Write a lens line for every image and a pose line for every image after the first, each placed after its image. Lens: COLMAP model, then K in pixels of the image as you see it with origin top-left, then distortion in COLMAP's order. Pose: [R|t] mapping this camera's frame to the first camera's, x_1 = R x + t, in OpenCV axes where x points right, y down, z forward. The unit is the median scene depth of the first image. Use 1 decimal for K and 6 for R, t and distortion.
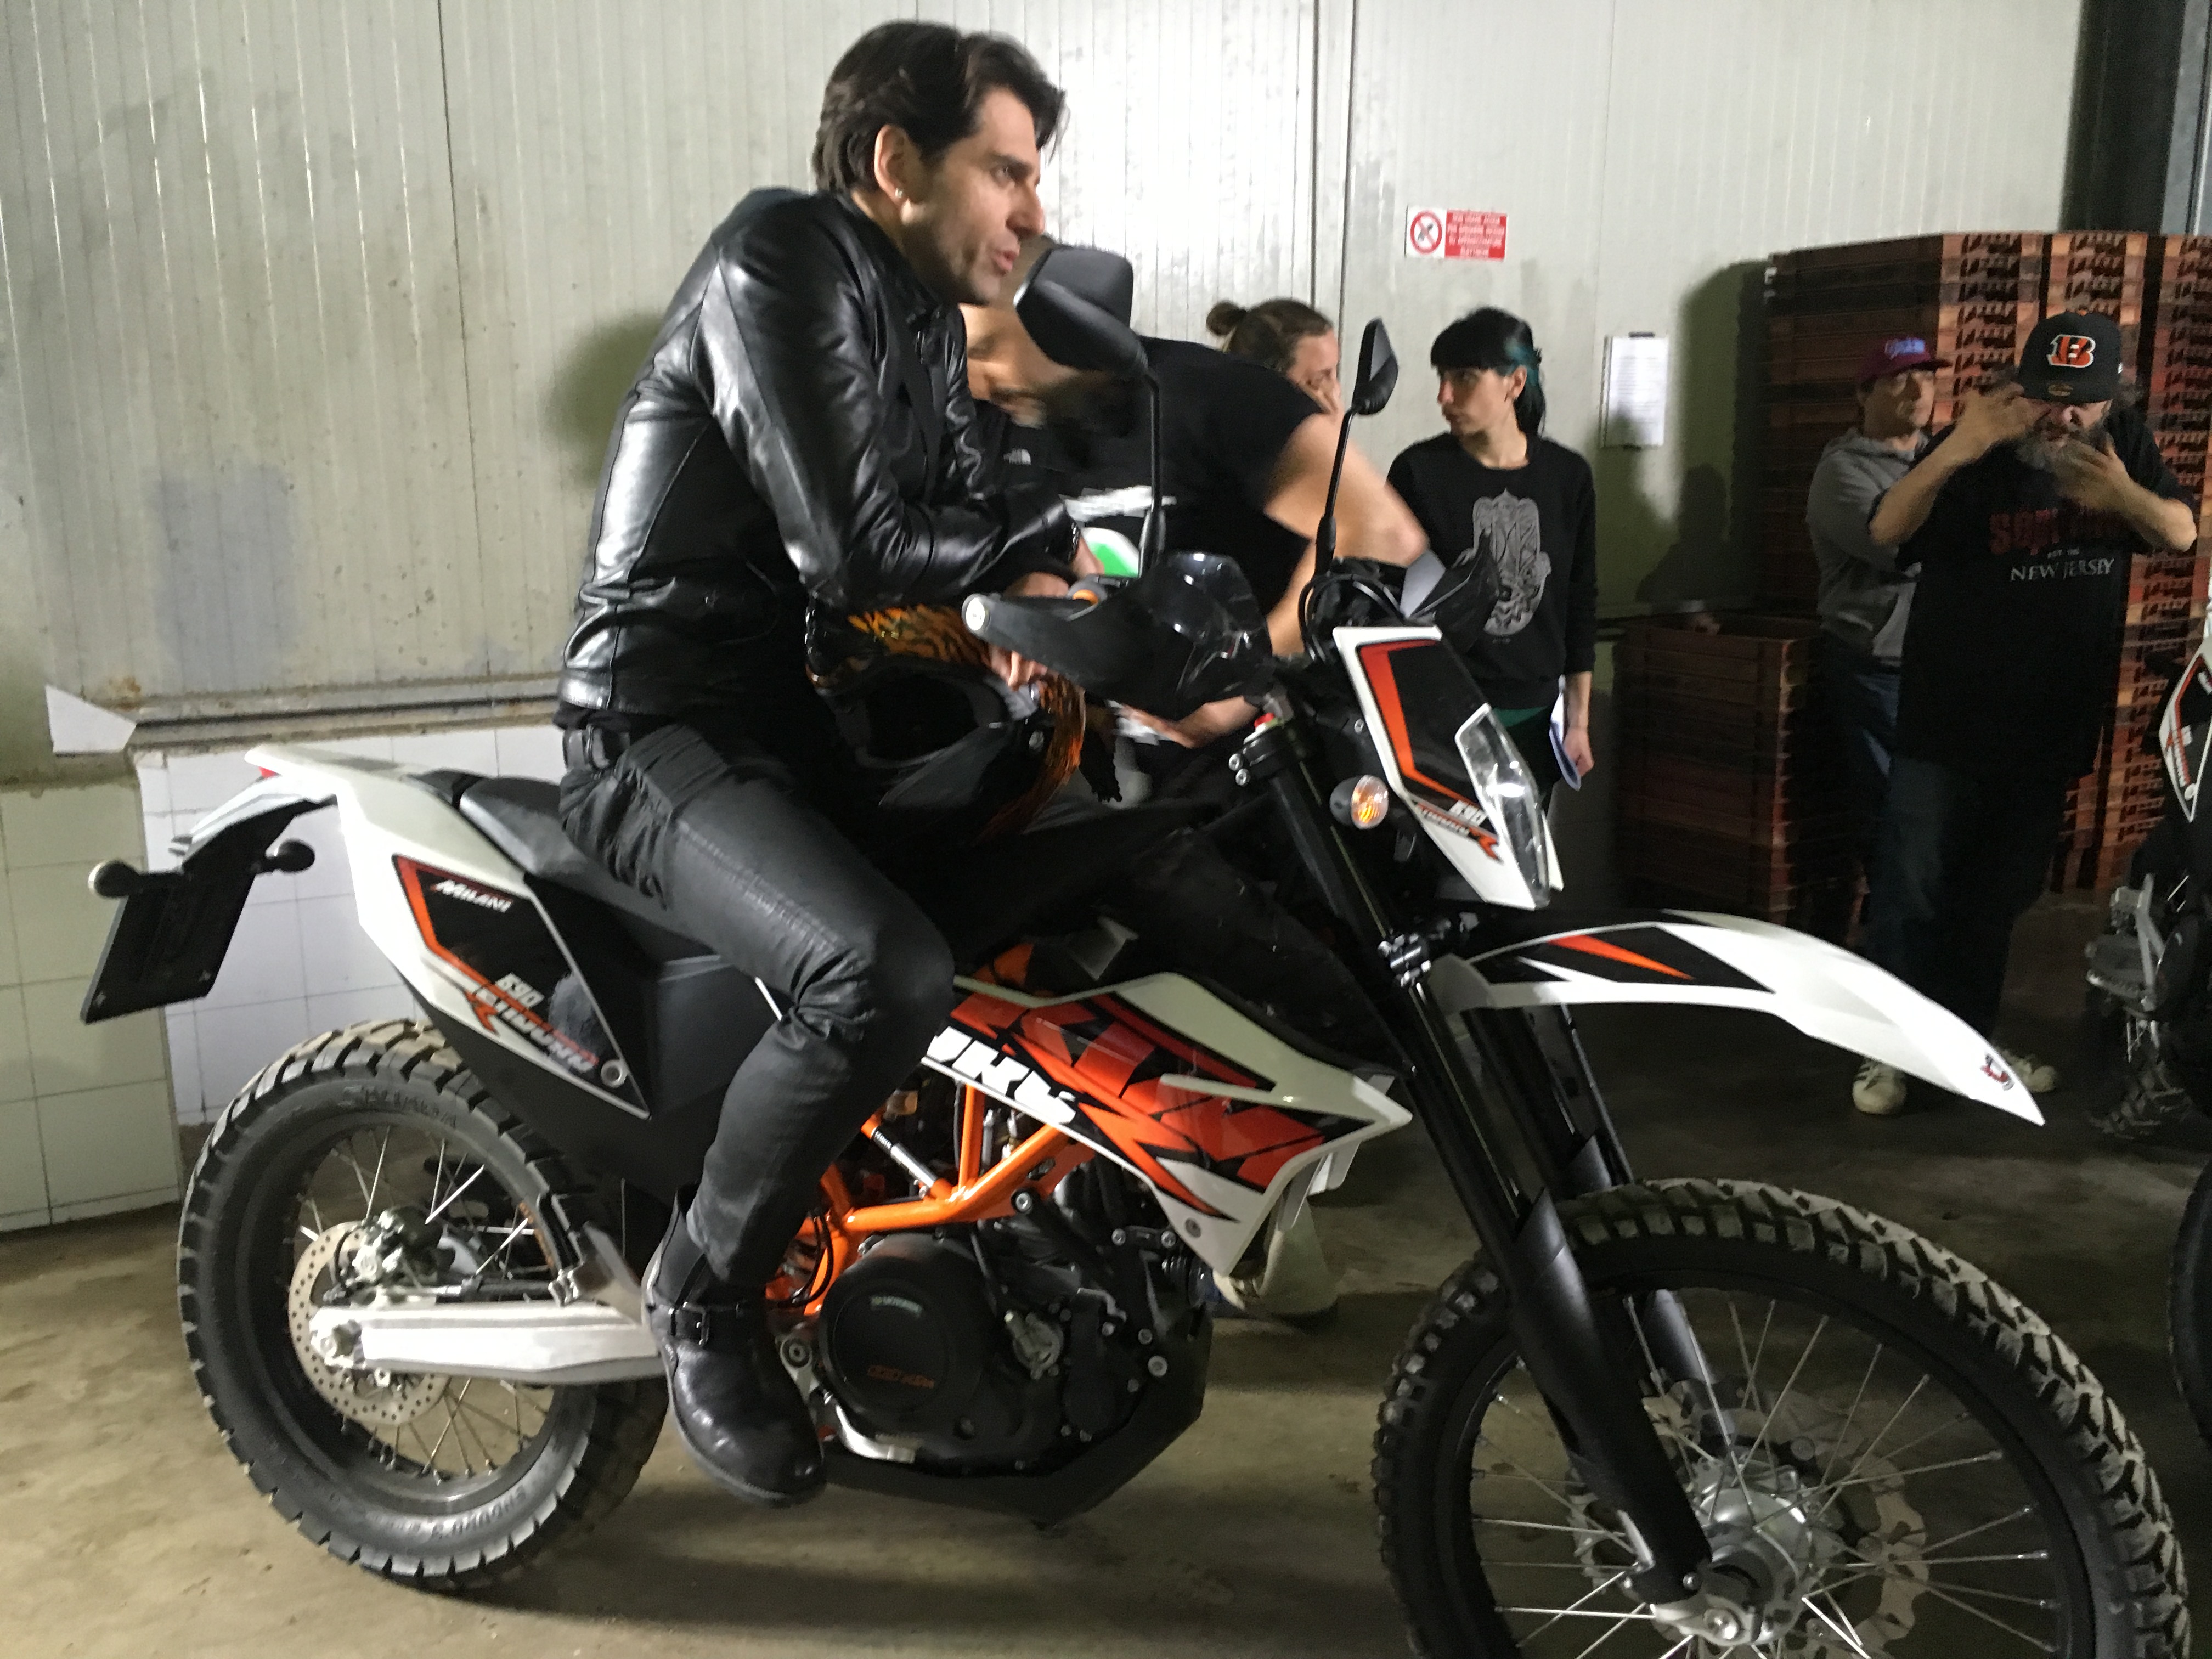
lens RADIAL K [[1901.7, 0, 1106.0], [0, 1901.7, 829.5], [0, 0, 1]] dist [0.082998, -0.001181]
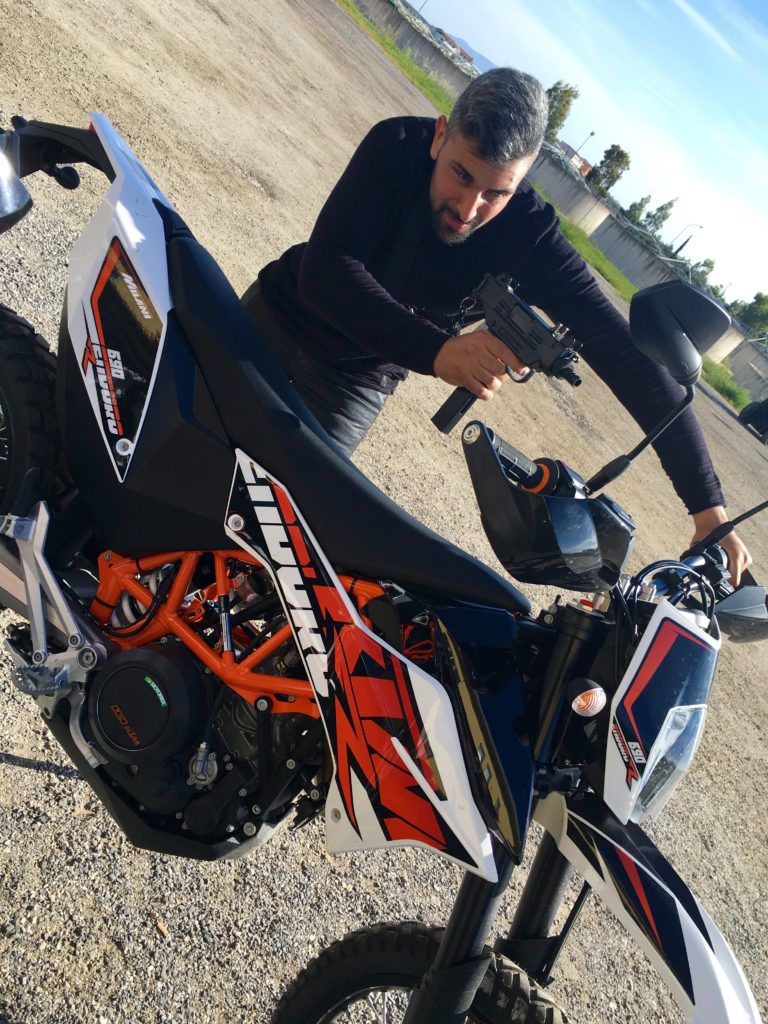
lens RADIAL K [[880.4, 0, 384.0], [0, 880.4, 512.0], [0, 0, 1]] dist [0.082998, -0.001181]
pose [[0.706059, 0.700794, 0.101823, -0.153311], [-0.707651, 0.703641, 0.064185, -0.030661], [-0.026666, -0.117373, 0.992730, 0.295686]]
